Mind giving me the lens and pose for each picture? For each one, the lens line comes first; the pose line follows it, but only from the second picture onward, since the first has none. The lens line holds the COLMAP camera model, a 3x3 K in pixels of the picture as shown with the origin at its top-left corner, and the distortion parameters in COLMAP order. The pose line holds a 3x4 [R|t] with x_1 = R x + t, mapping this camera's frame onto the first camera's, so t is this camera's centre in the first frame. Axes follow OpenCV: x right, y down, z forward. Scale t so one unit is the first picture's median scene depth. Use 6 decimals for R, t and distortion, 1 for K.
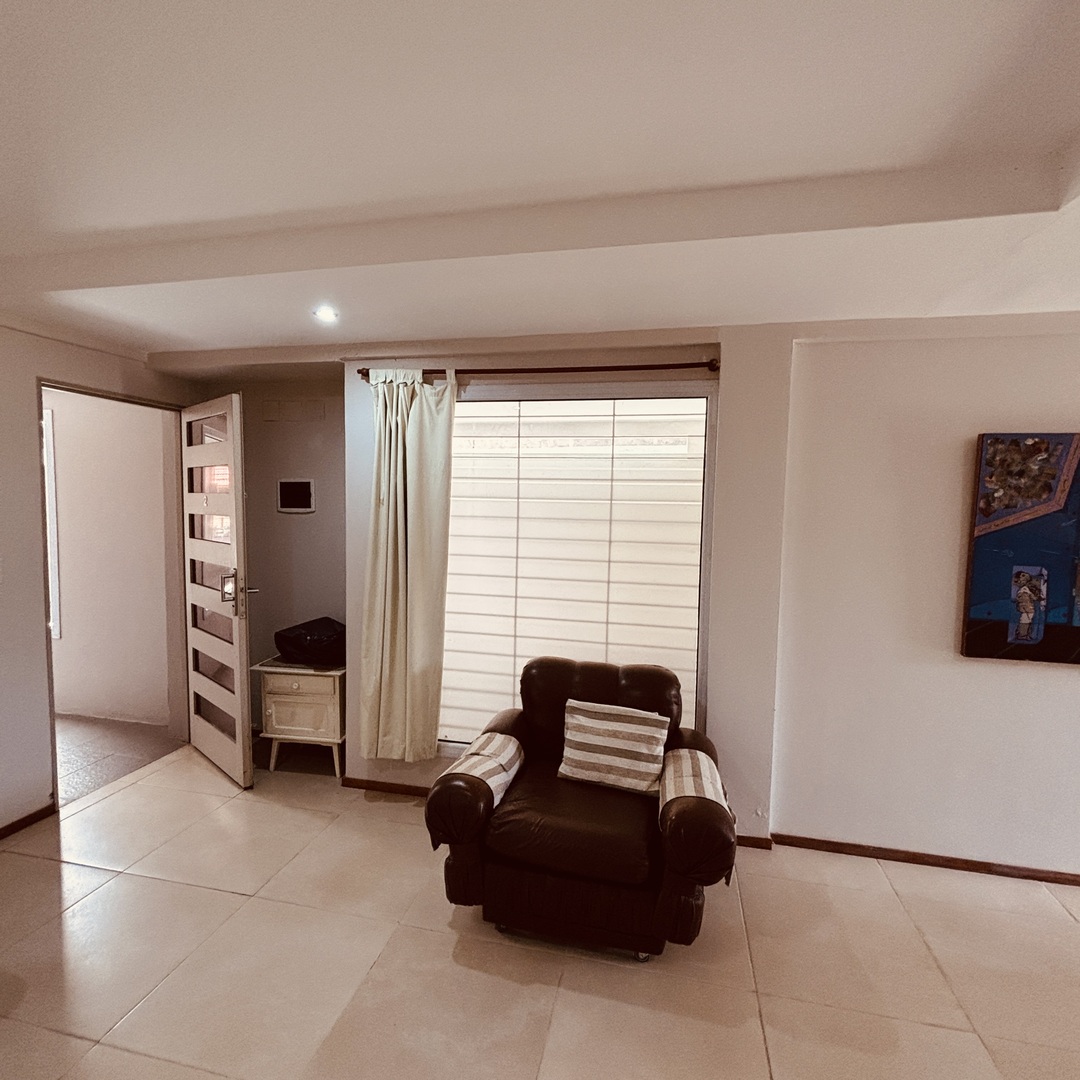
lens RADIAL K [[570.1, 0, 545.2], [0, 570.1, 542.7], [0, 0, 1]] dist [0.004087, 0.000926]
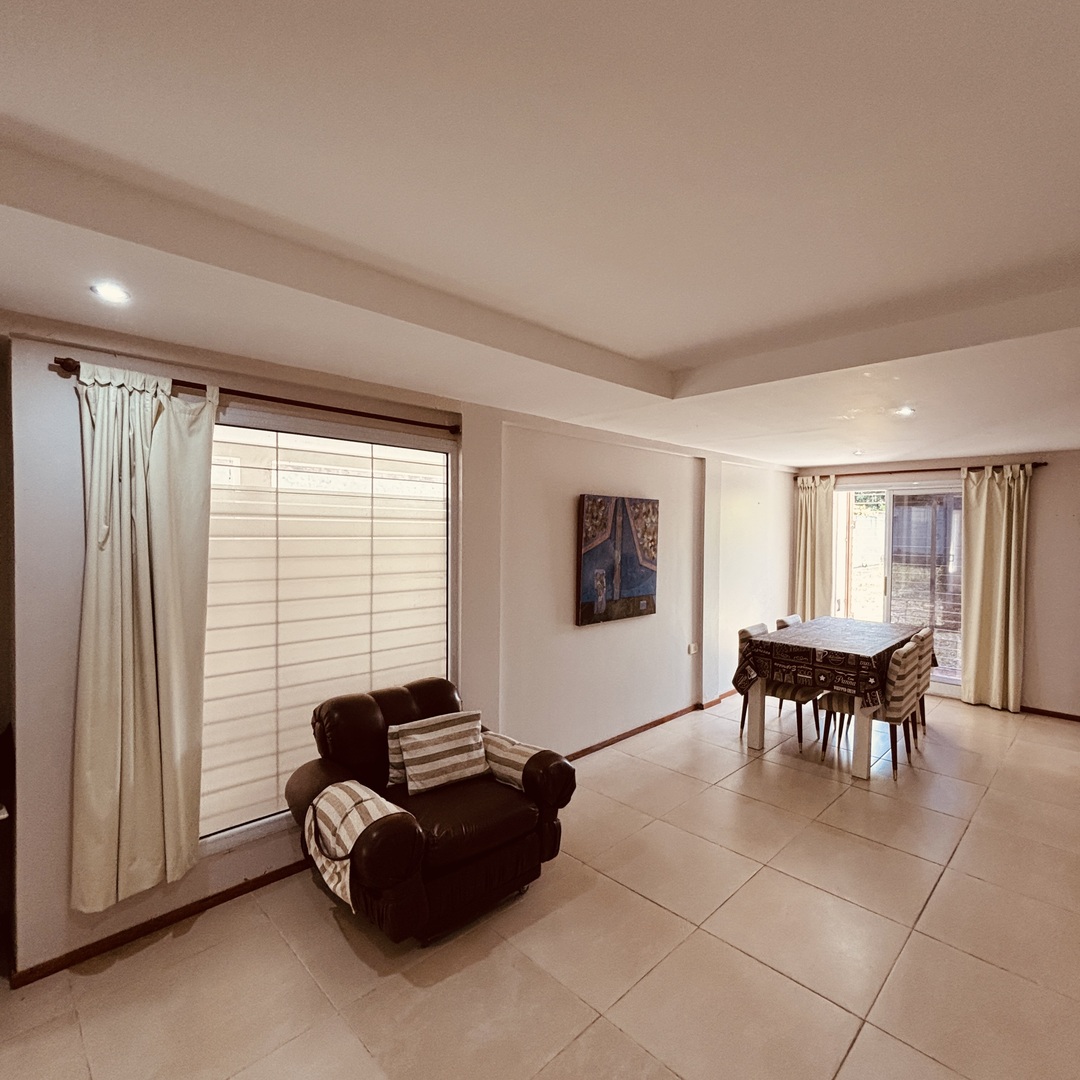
lens RADIAL K [[565.4, 0, 545.8], [0, 565.4, 540.8], [0, 0, 1]] dist [-0.013128, 0.000550]
pose [[0.550687, -0.030350, 0.834160, -0.695834], [0.060770, 0.998145, -0.003802, -0.050001], [-0.832497, 0.052785, 0.551510, 0.168264]]
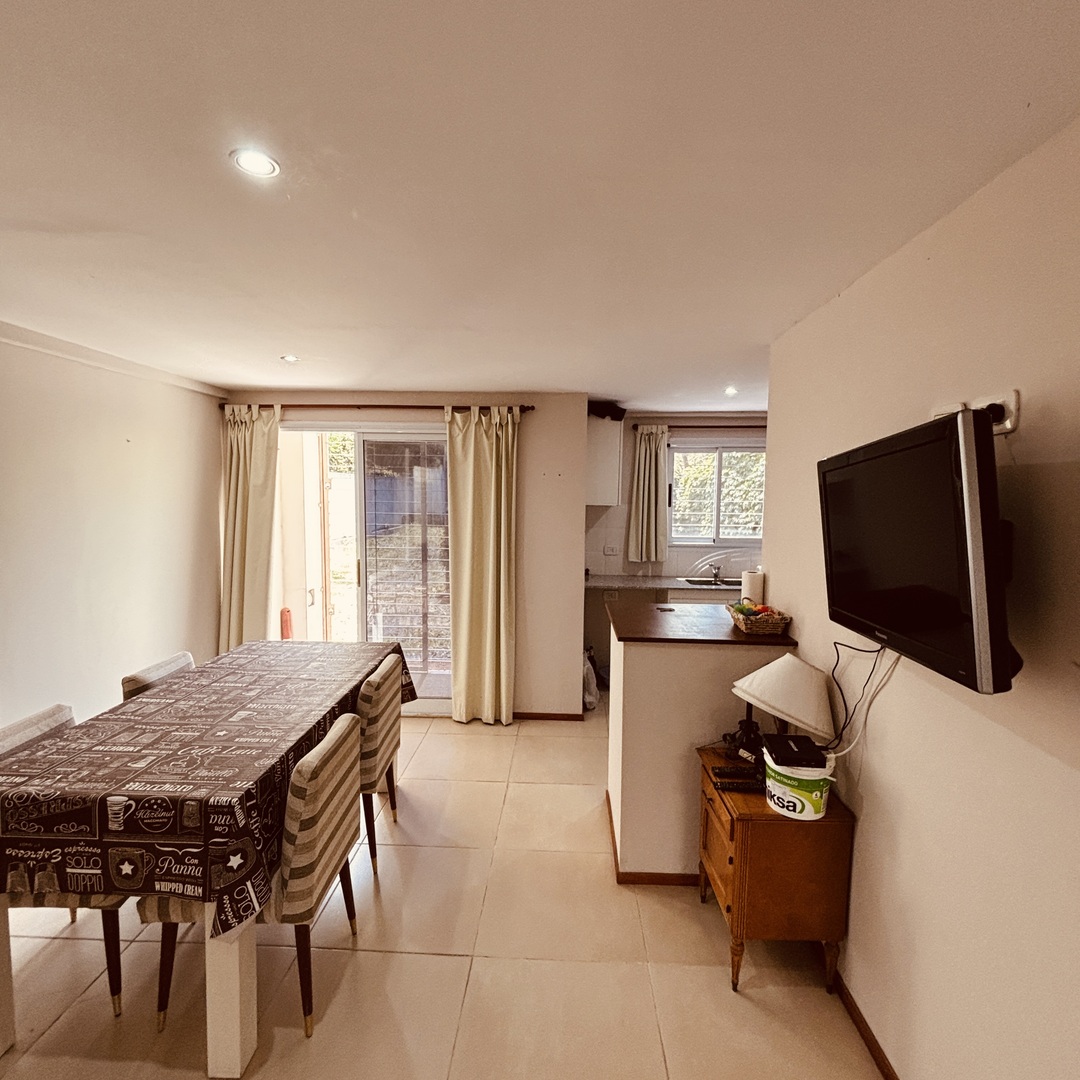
lens RADIAL K [[578.4, 0, 547.9], [0, 578.4, 540.7], [0, 0, 1]] dist [-0.001696, 0.001808]
pose [[-0.184111, -0.099074, 0.977900, 0.390893], [0.054993, 0.992310, 0.110888, -0.031382], [-0.981366, 0.074193, -0.177247, 0.037666]]
